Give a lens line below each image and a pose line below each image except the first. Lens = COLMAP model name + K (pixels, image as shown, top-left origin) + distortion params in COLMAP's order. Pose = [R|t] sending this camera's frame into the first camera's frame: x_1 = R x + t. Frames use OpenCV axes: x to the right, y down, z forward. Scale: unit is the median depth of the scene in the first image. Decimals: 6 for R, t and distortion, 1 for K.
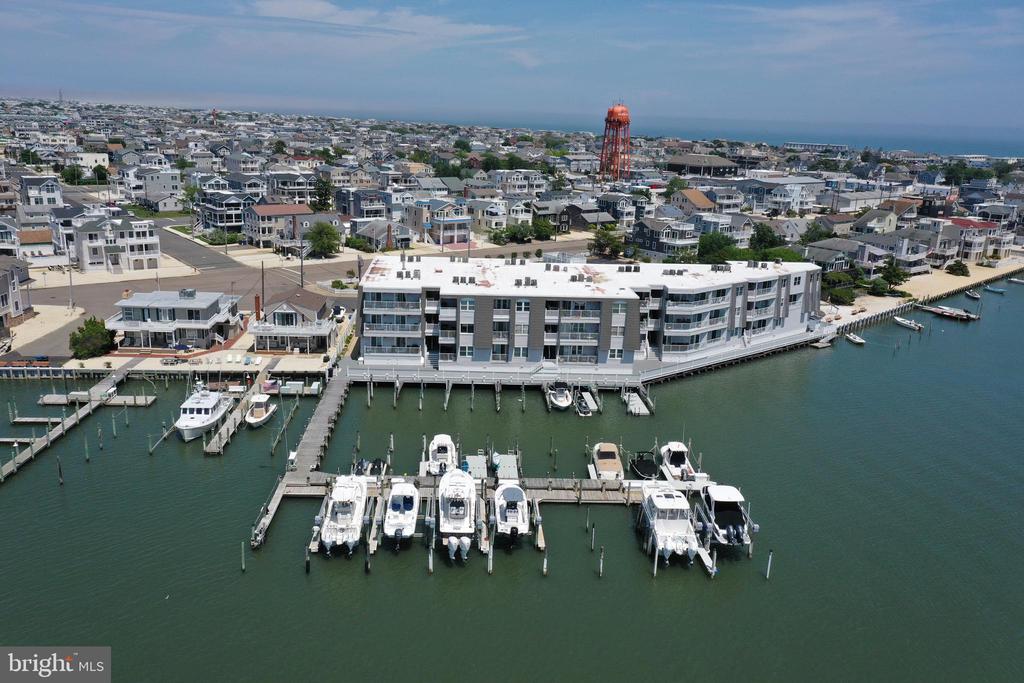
lens RADIAL K [[807.2, 0, 527.9], [0, 807.2, 344.4], [0, 0, 1]] dist [0.030992, -0.003743]
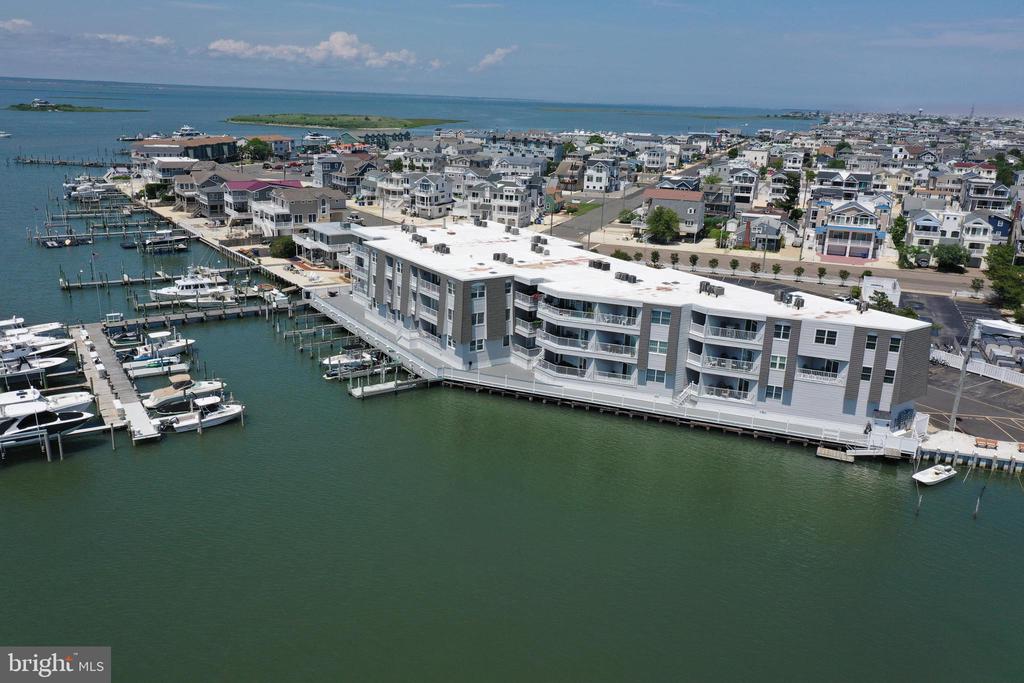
lens RADIAL K [[808.1, 0, 482.2], [0, 808.1, 339.1], [0, 0, 1]] dist [0.014276, 0.000410]
pose [[0.497264, 0.230181, -0.836508, 0.706185], [-0.251066, 0.961089, 0.115215, -0.082449], [0.830478, 0.152727, 0.535705, 0.478839]]
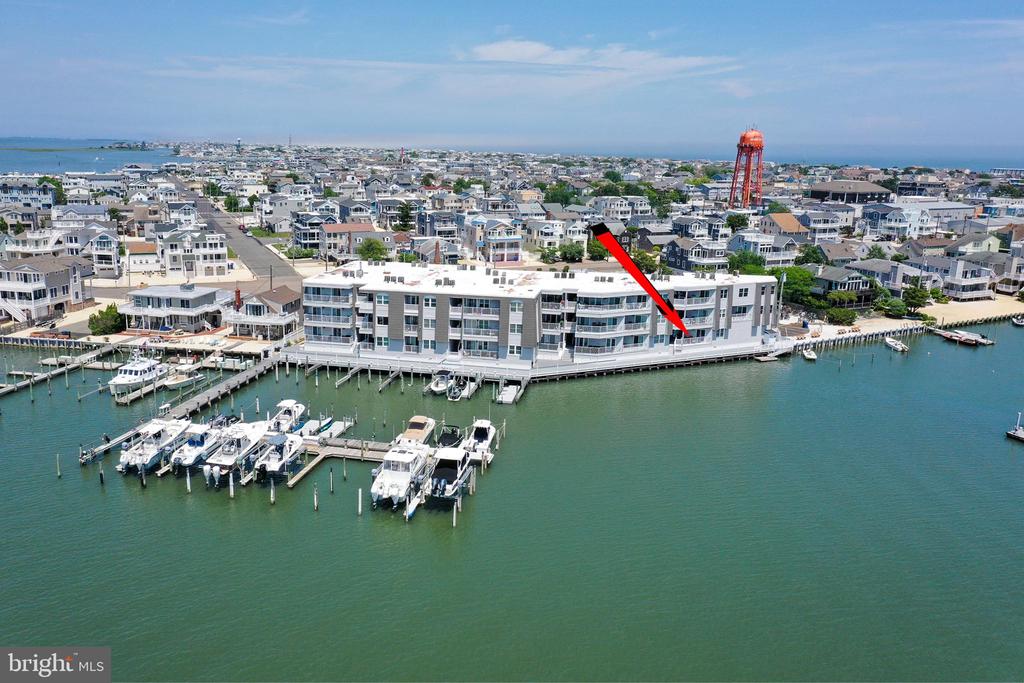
lens RADIAL K [[824.1, 0, 495.3], [0, 824.1, 339.4], [0, 0, 1]] dist [0.028971, 0.004557]
pose [[0.963046, 0.040470, -0.266278, 0.313572], [-0.053909, 0.997604, -0.043350, 0.038830], [0.263886, 0.056103, 0.962921, -0.045033]]
